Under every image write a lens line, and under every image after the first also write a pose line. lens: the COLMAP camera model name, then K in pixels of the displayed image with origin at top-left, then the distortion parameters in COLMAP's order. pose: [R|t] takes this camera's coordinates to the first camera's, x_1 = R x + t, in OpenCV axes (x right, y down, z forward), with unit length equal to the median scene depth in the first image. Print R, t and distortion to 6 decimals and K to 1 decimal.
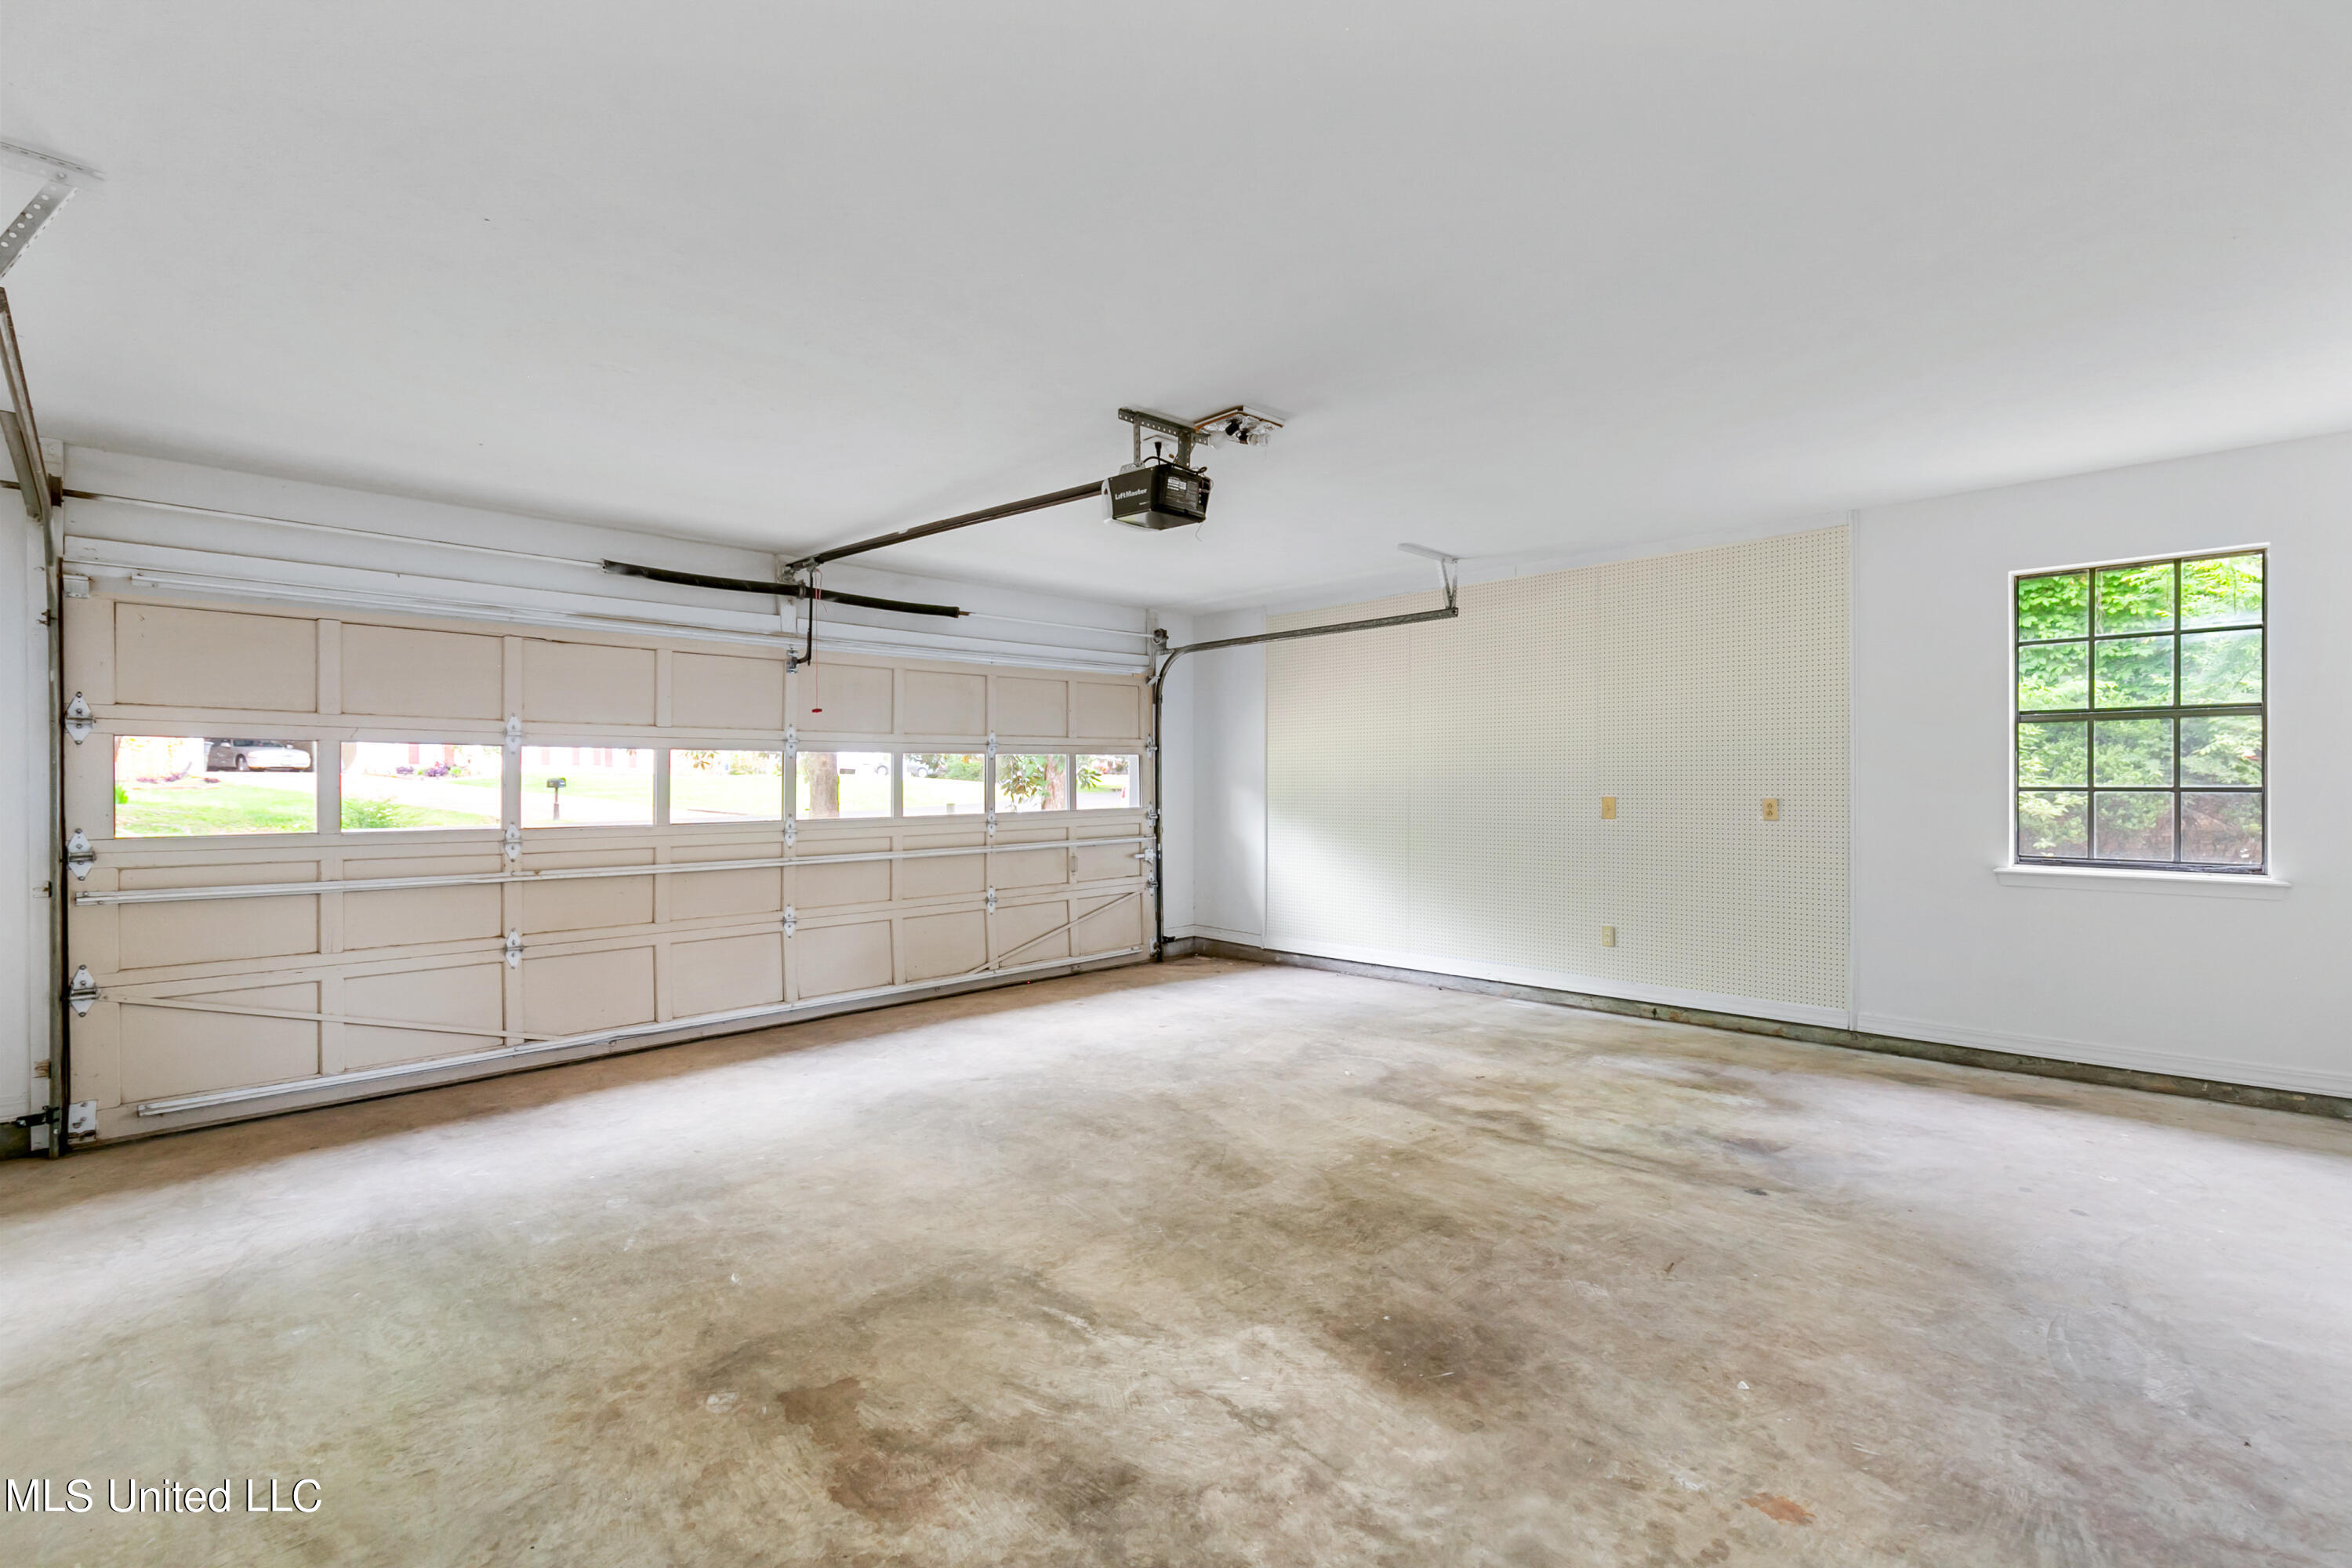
lens RADIAL K [[1052.1, 0, 1176.0], [0, 1052.1, 784.0], [0, 0, 1]] dist [0.002534, 0.000375]
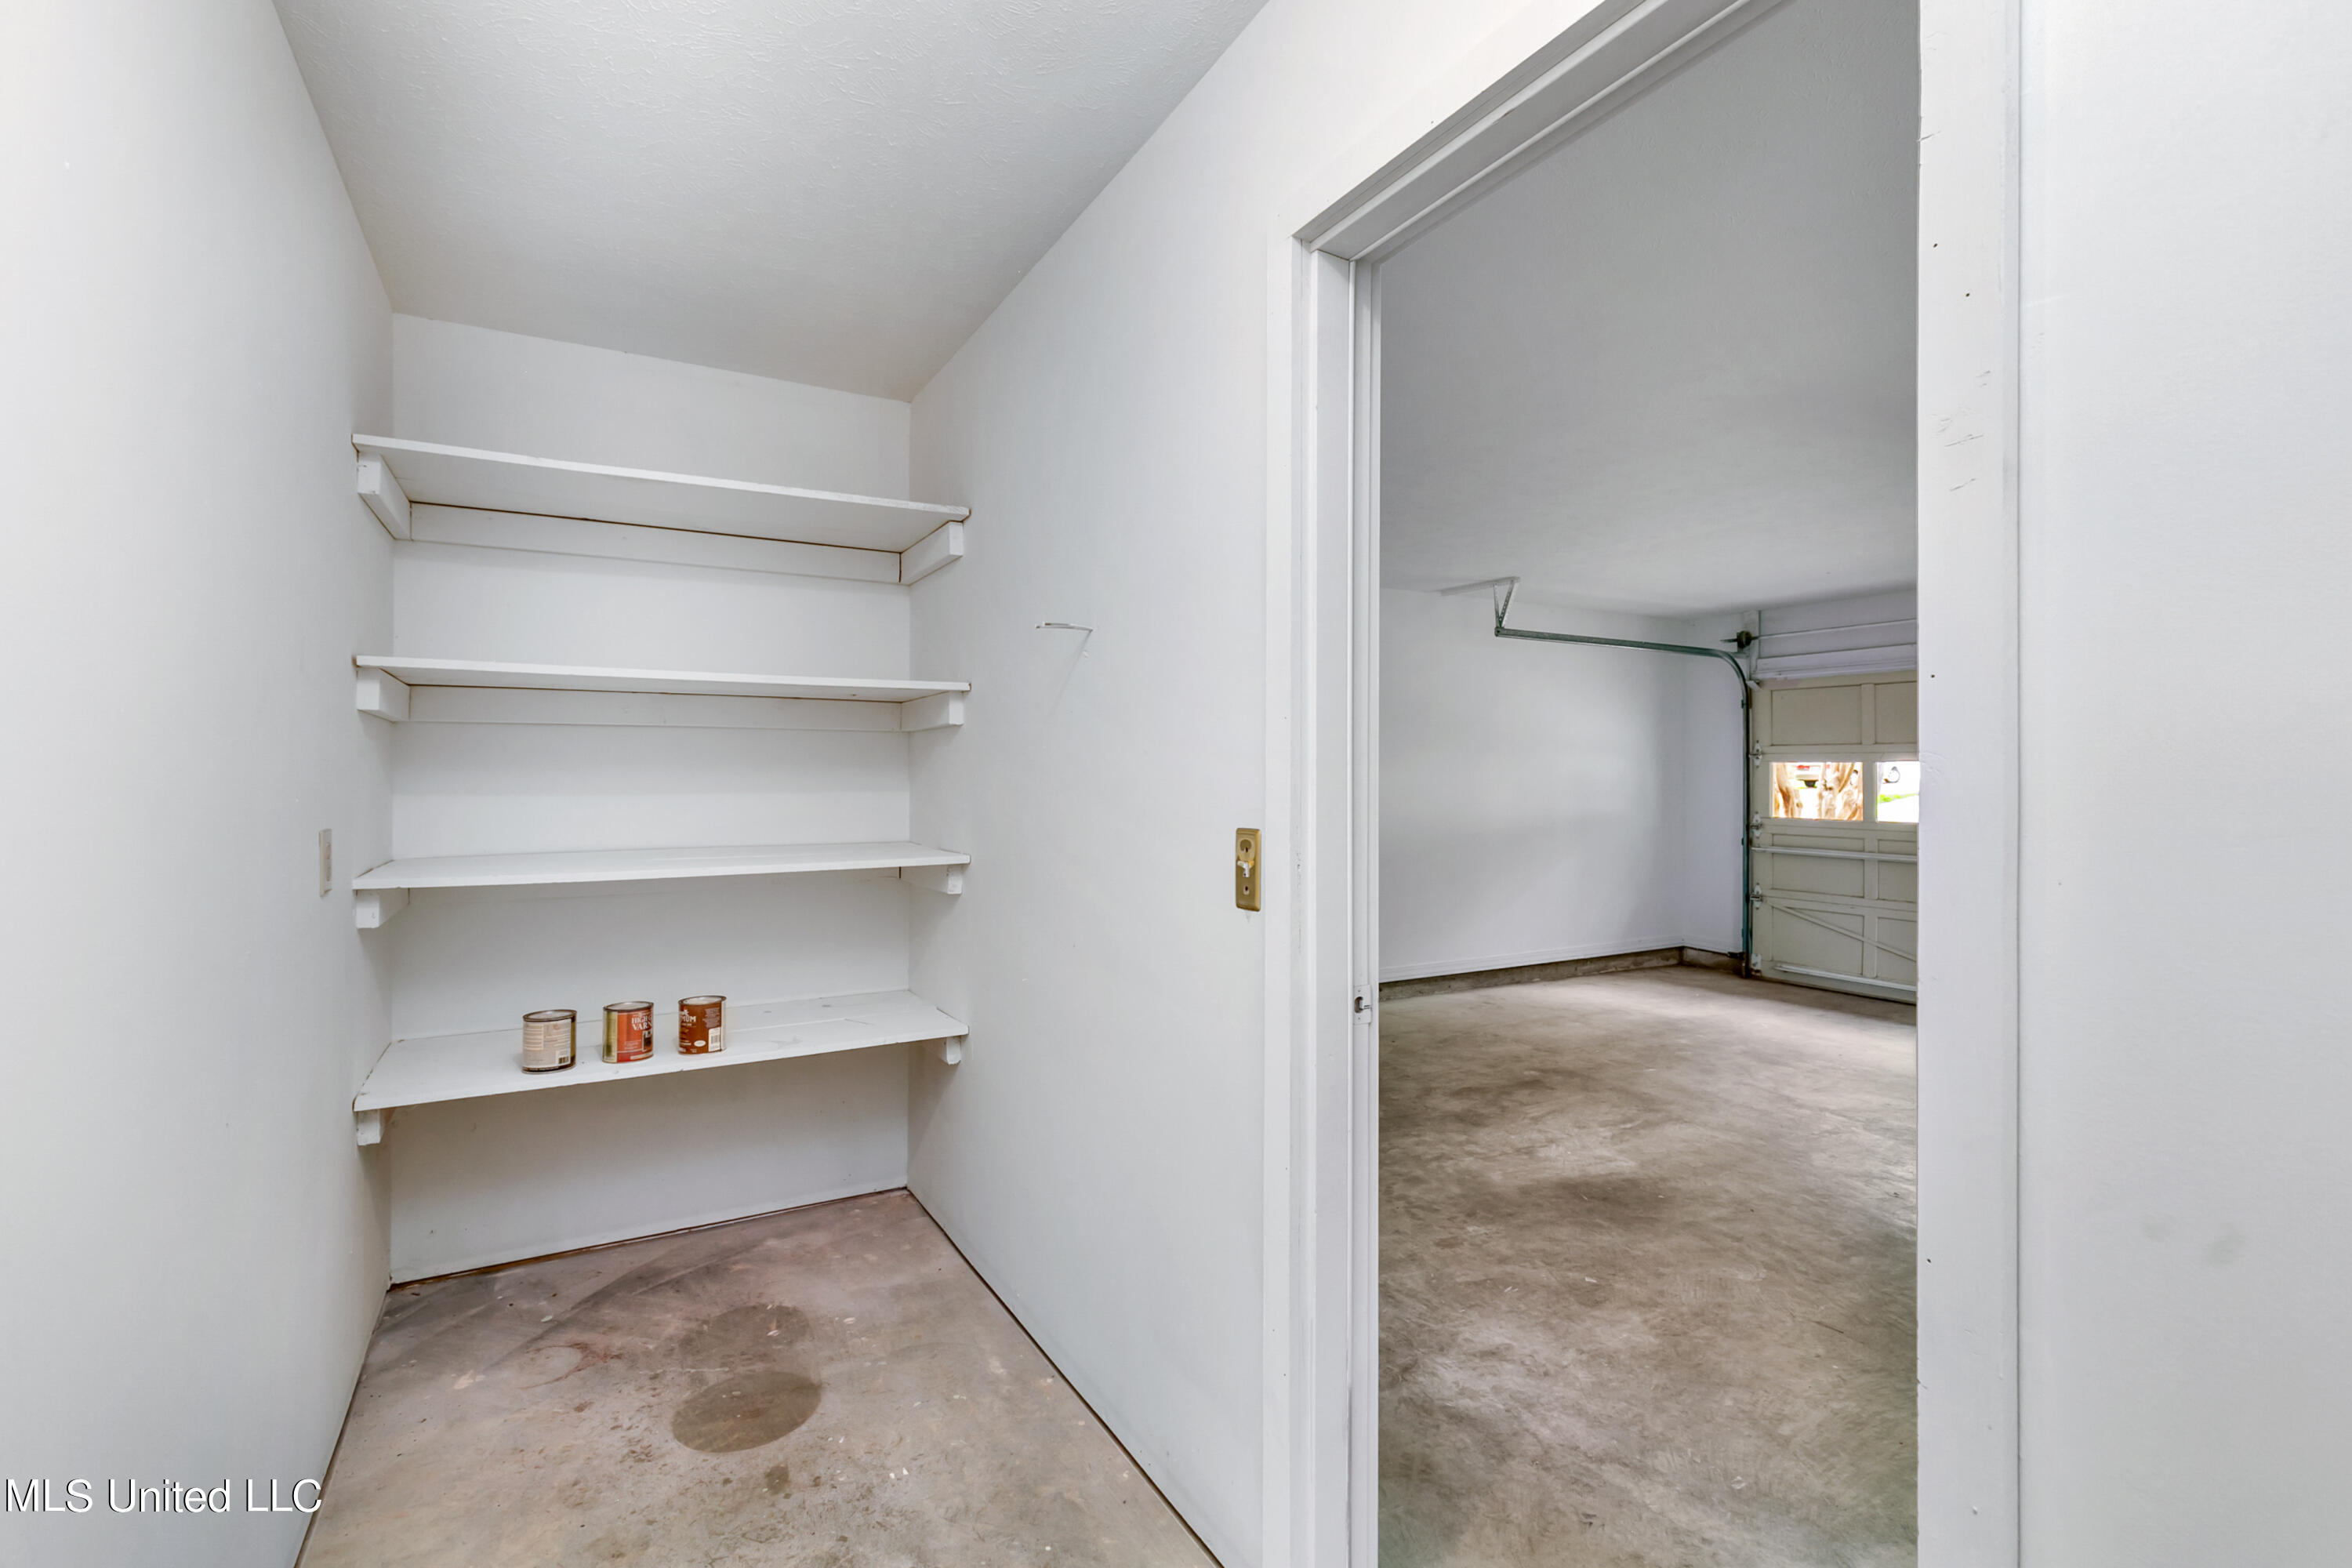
lens RADIAL K [[1052.1, 0, 1176.0], [0, 1052.1, 784.0], [0, 0, 1]] dist [0.002534, 0.000375]
pose [[-0.256100, 0.012278, -0.966572, 1.746543], [0.003863, 0.999924, 0.011678, -0.055638], [0.966643, -0.000743, -0.256128, 0.761050]]
